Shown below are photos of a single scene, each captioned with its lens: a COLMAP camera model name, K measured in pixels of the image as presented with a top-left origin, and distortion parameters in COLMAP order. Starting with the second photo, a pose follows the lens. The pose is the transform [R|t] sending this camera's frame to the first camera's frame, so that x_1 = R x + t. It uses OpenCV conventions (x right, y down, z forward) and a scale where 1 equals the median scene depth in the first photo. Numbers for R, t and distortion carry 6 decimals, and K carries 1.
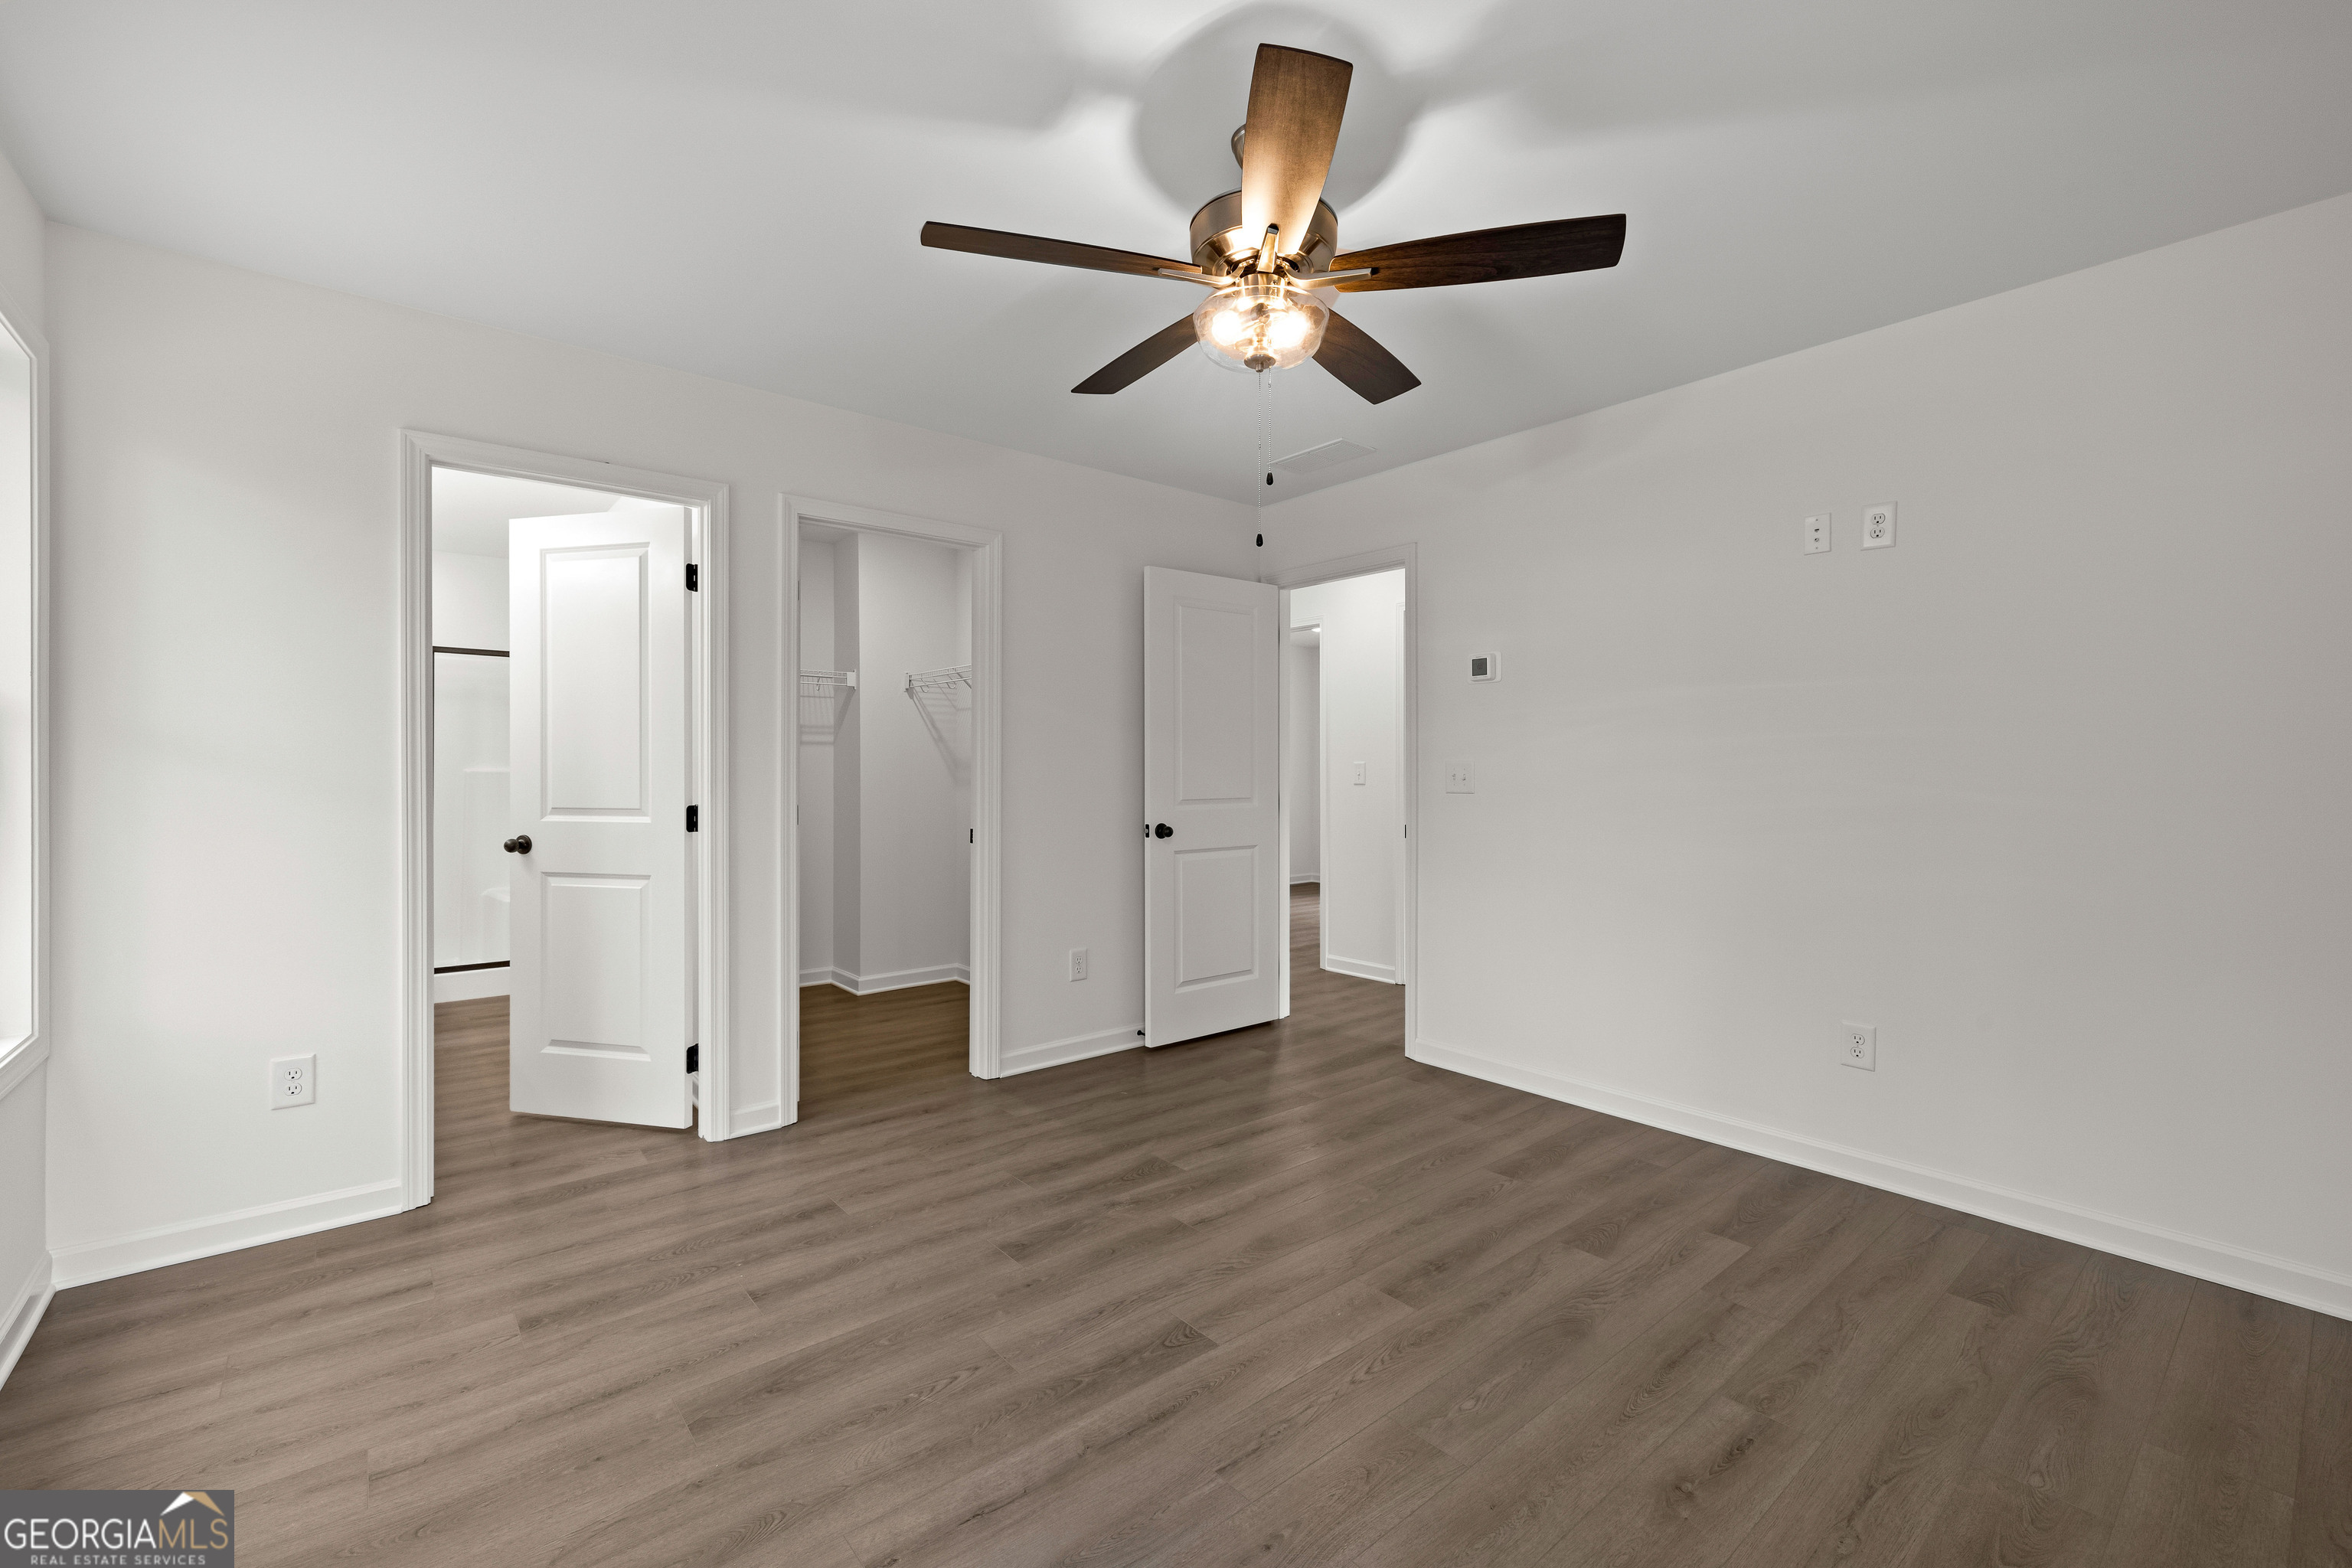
lens RADIAL K [[981.0, 0, 1174.4], [0, 981.0, 777.0], [0, 0, 1]] dist [0.000026, -0.000281]
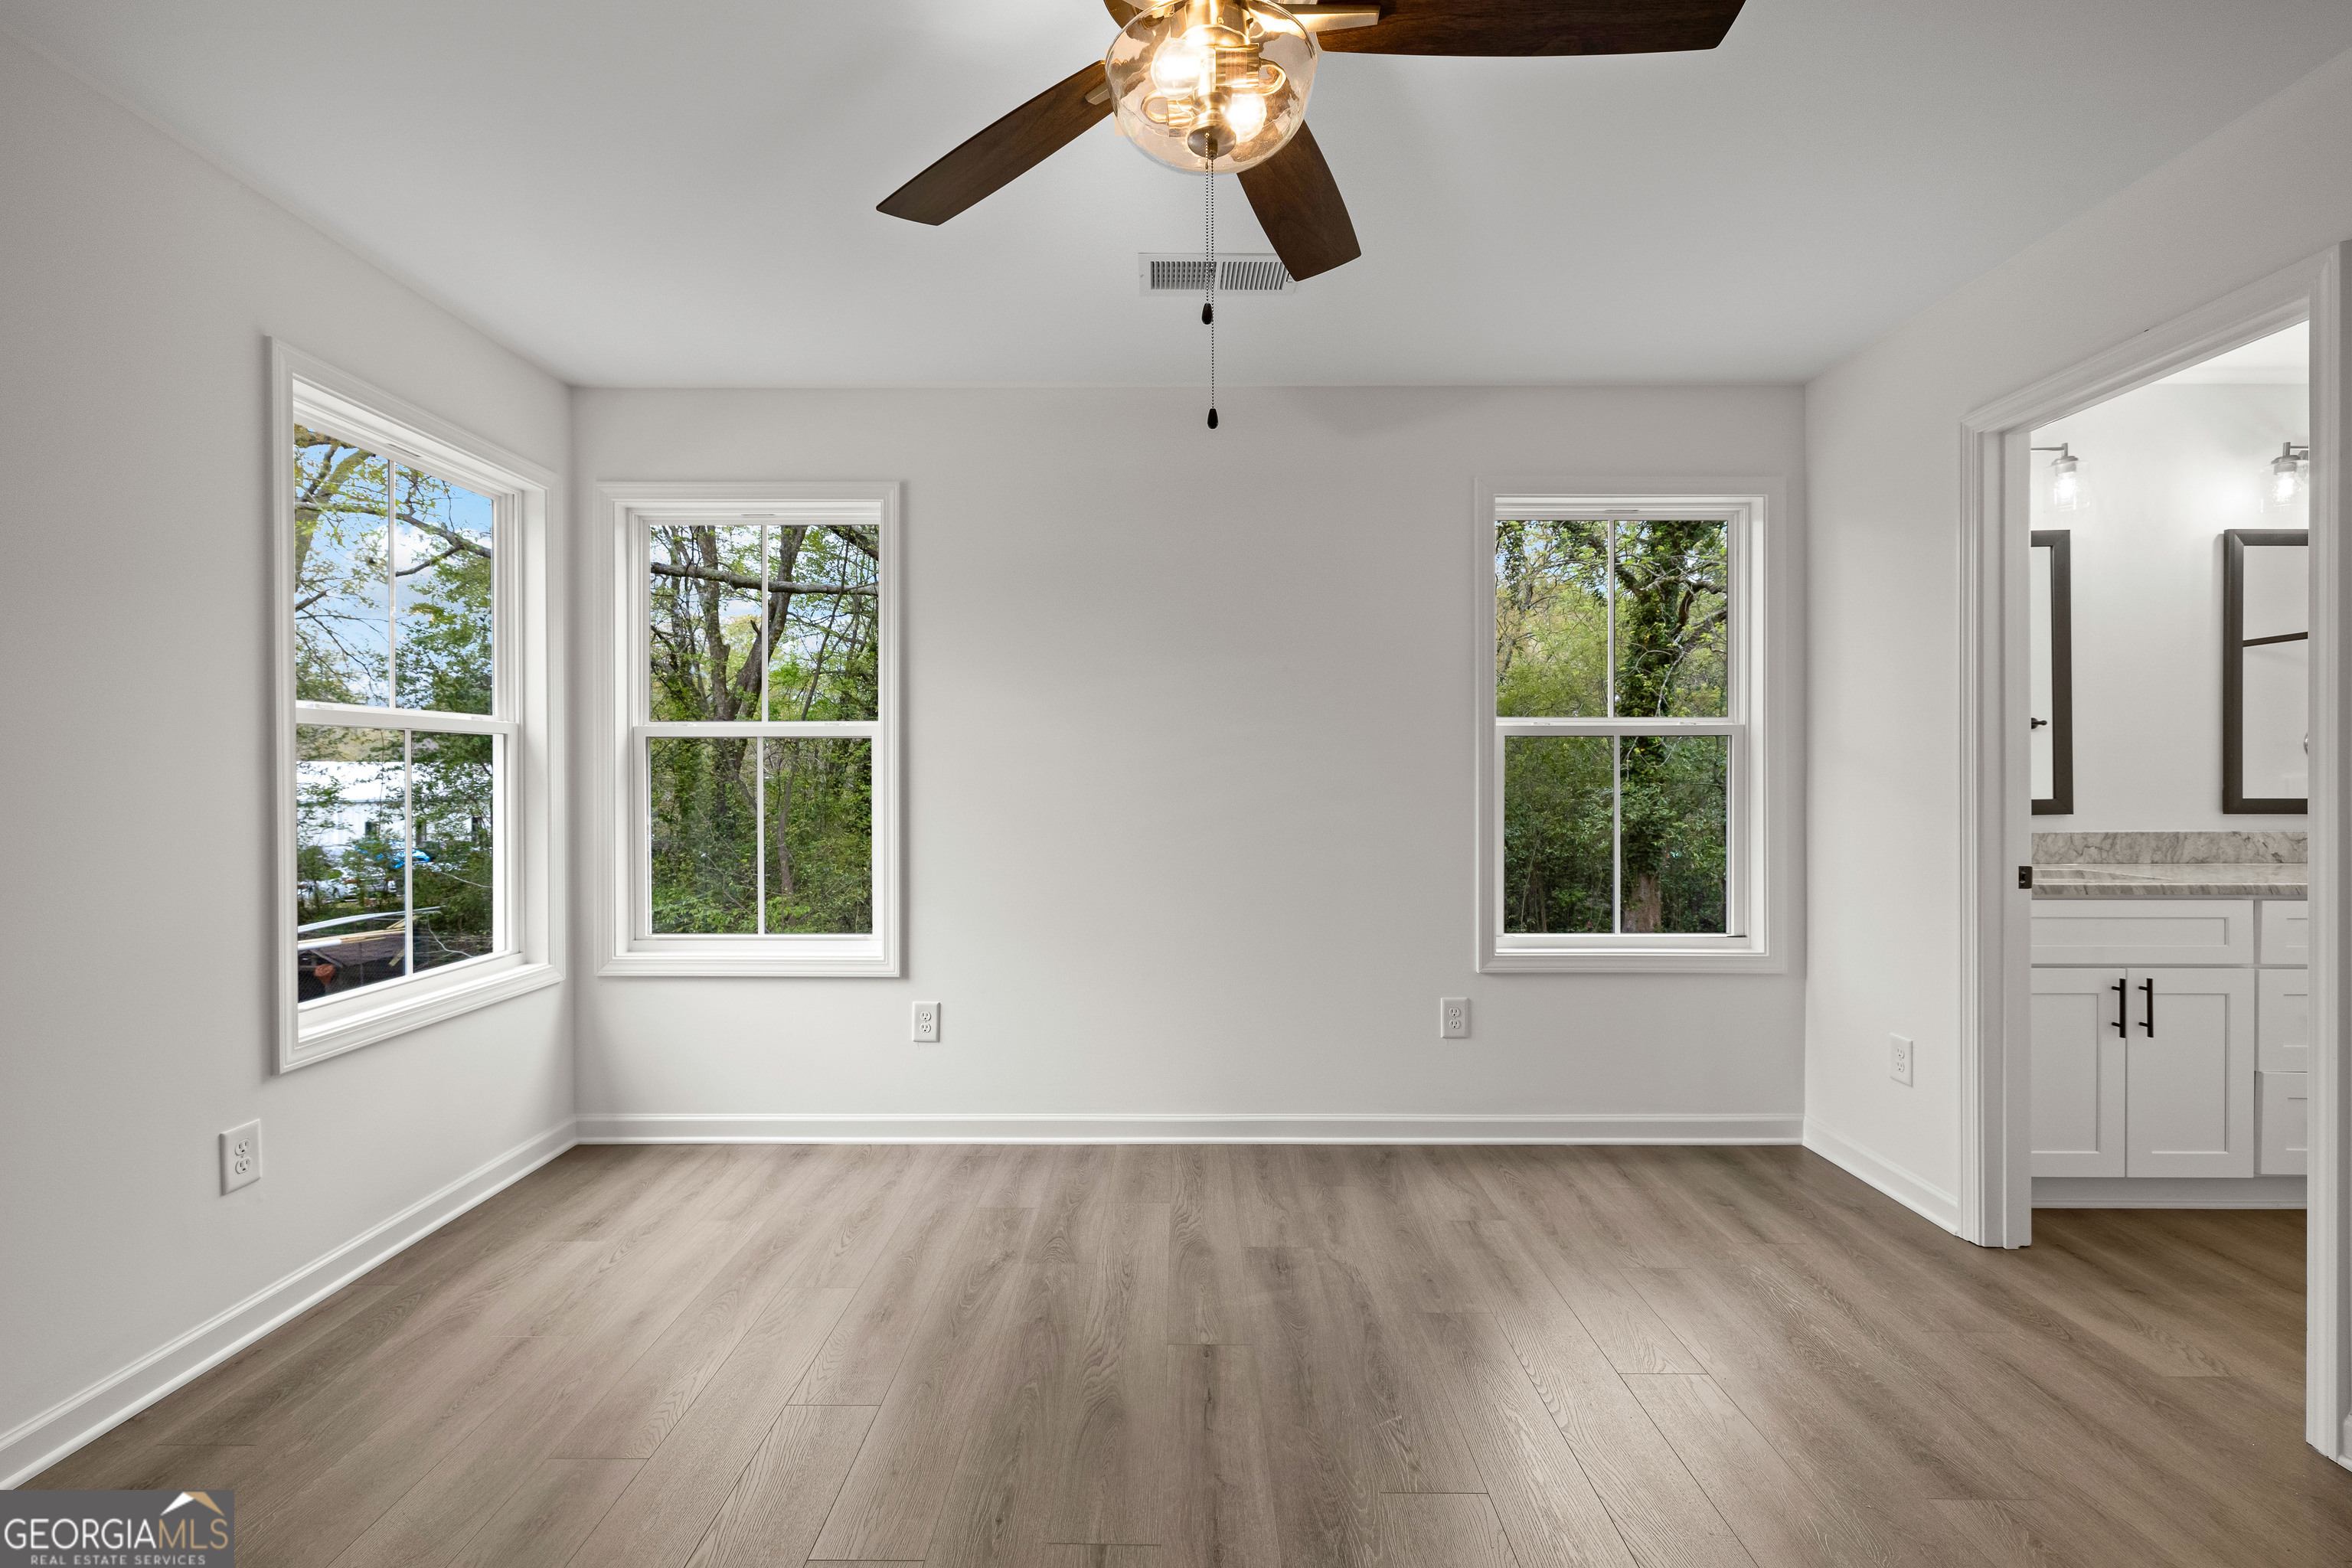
lens RADIAL K [[981.0, 0, 1174.4], [0, 981.0, 777.0], [0, 0, 1]] dist [0.000026, -0.000281]
pose [[-0.642687, 0.002426, -0.766125, 0.540414], [-0.005118, 0.999959, 0.007460, -0.010341], [0.766112, 0.008715, -0.642648, 1.260985]]
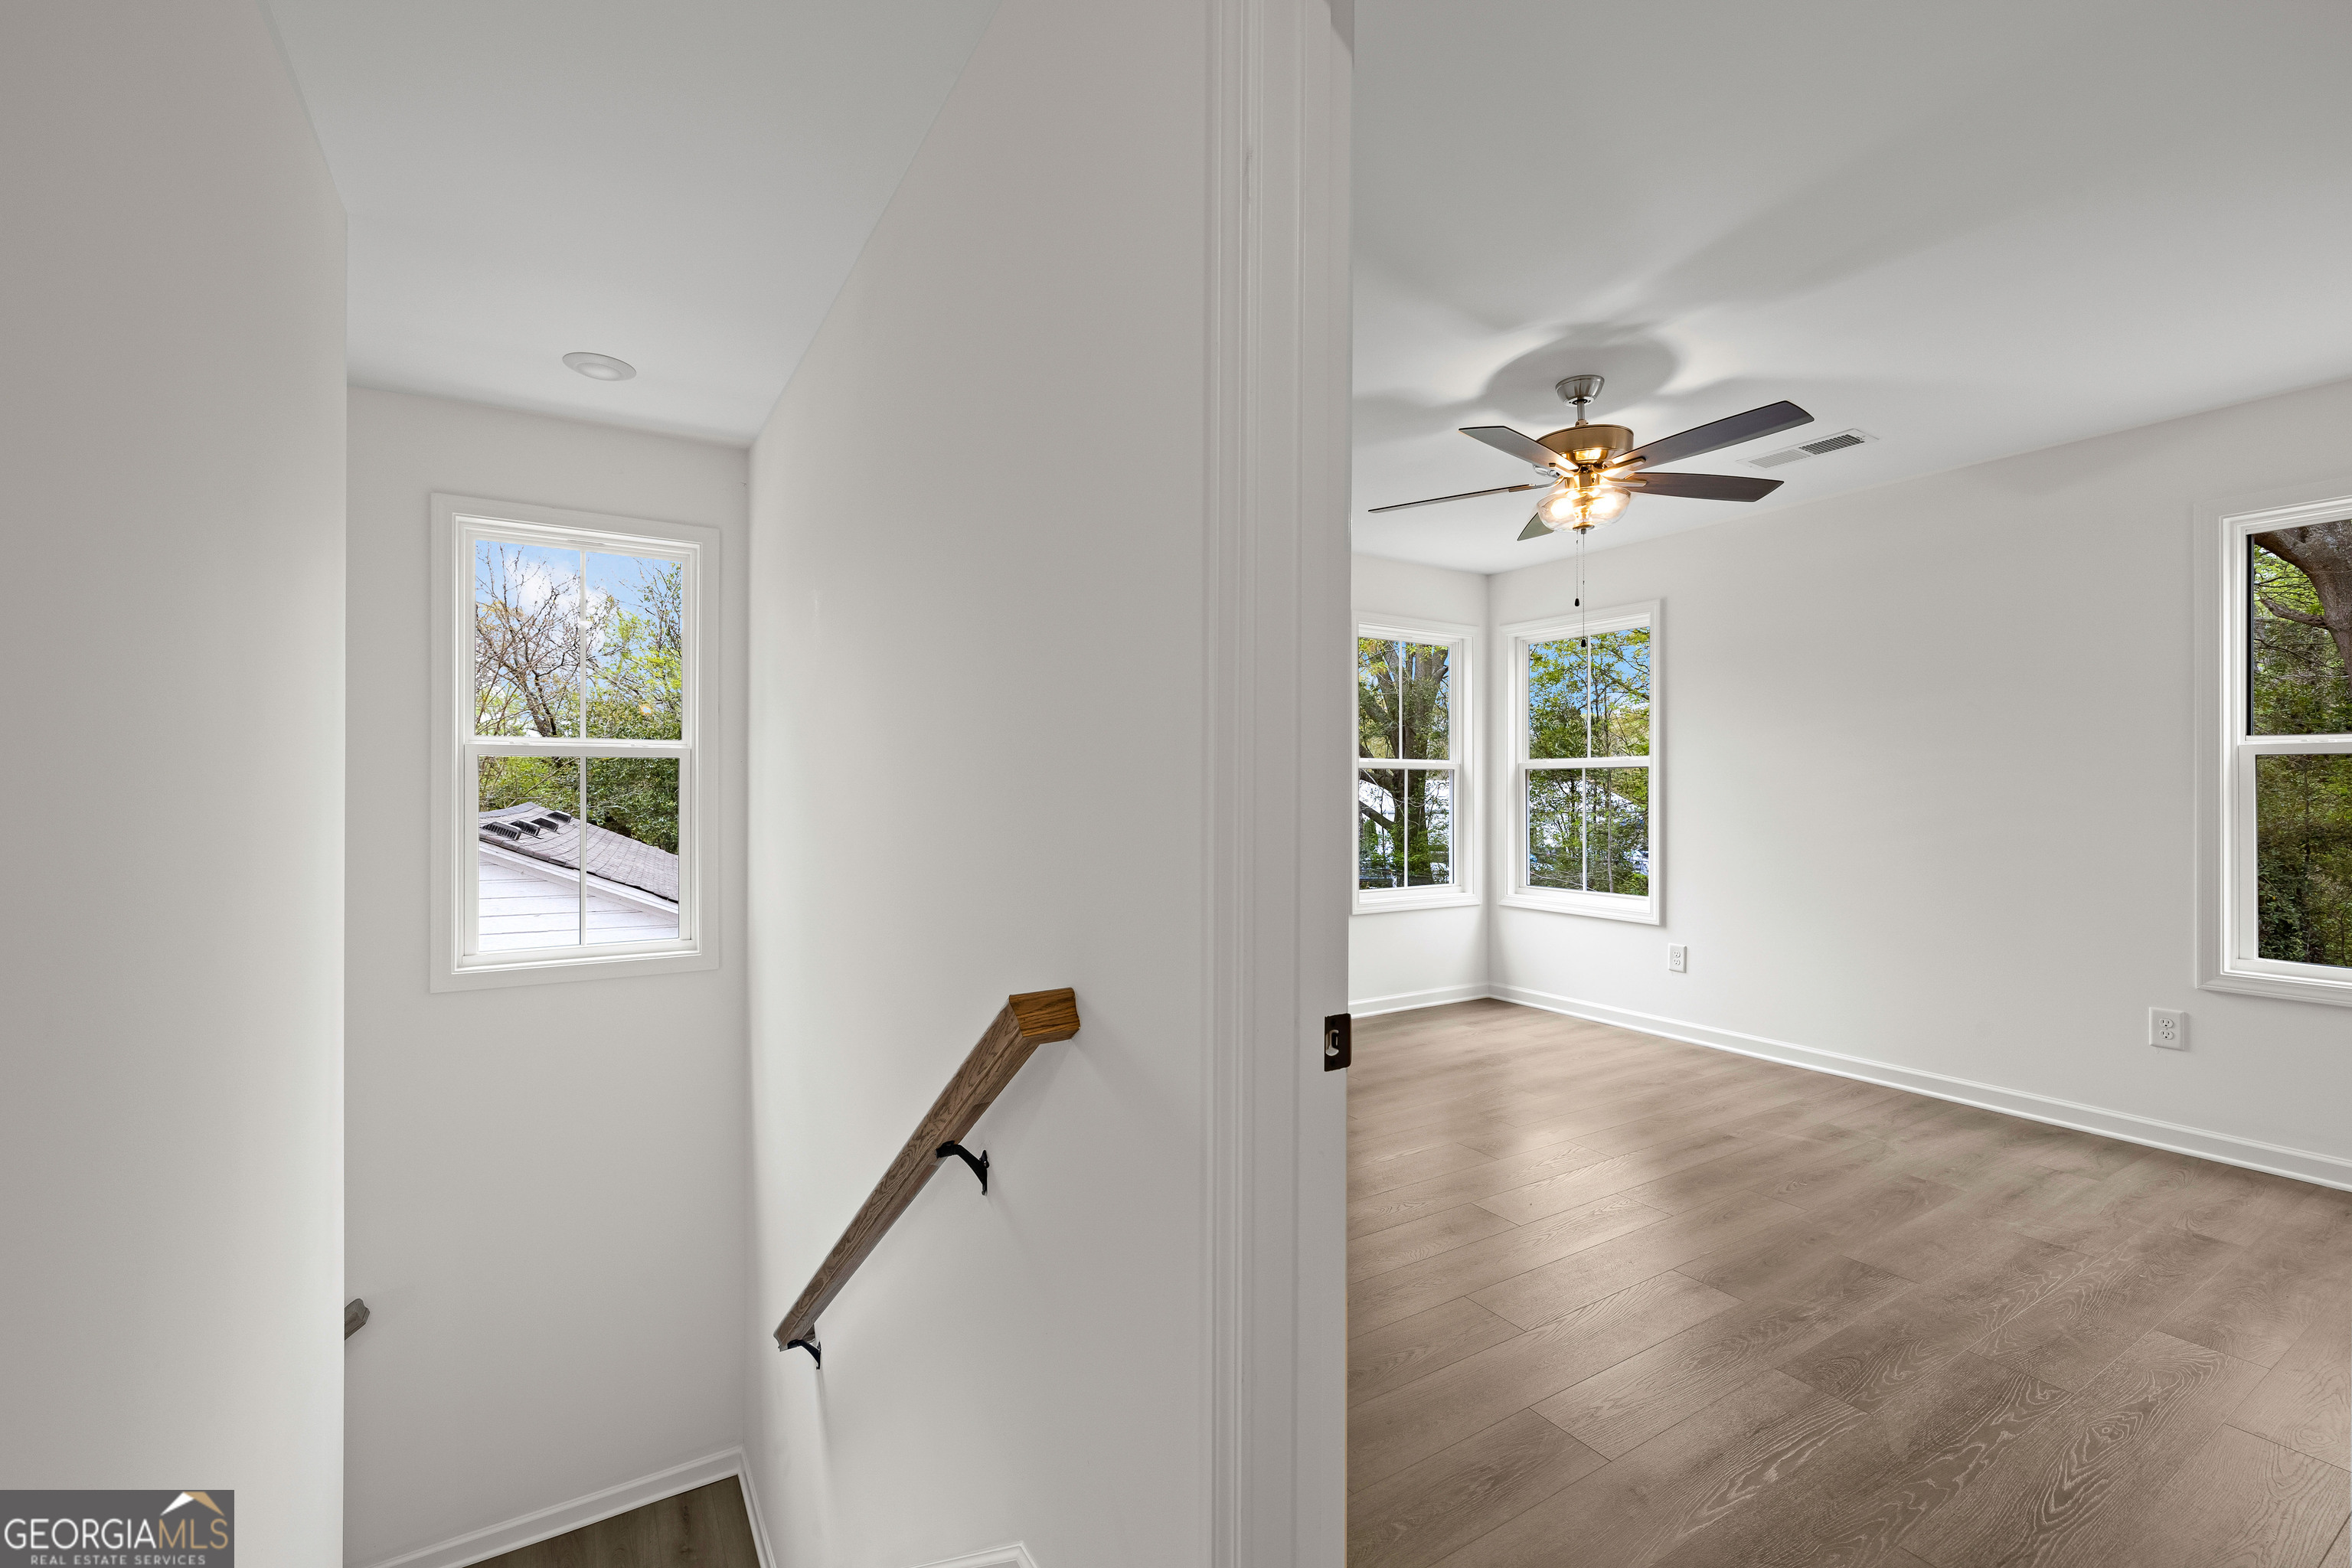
lens RADIAL K [[989.5, 0, 1171.9], [0, 989.5, 786.1], [0, 0, 1]] dist [-0.001003, 0.000060]
pose [[-0.990189, -0.003648, 0.139686, 0.462122], [-0.003190, 0.999989, 0.003504, -0.018024], [-0.139697, 0.003024, -0.990190, 2.381256]]
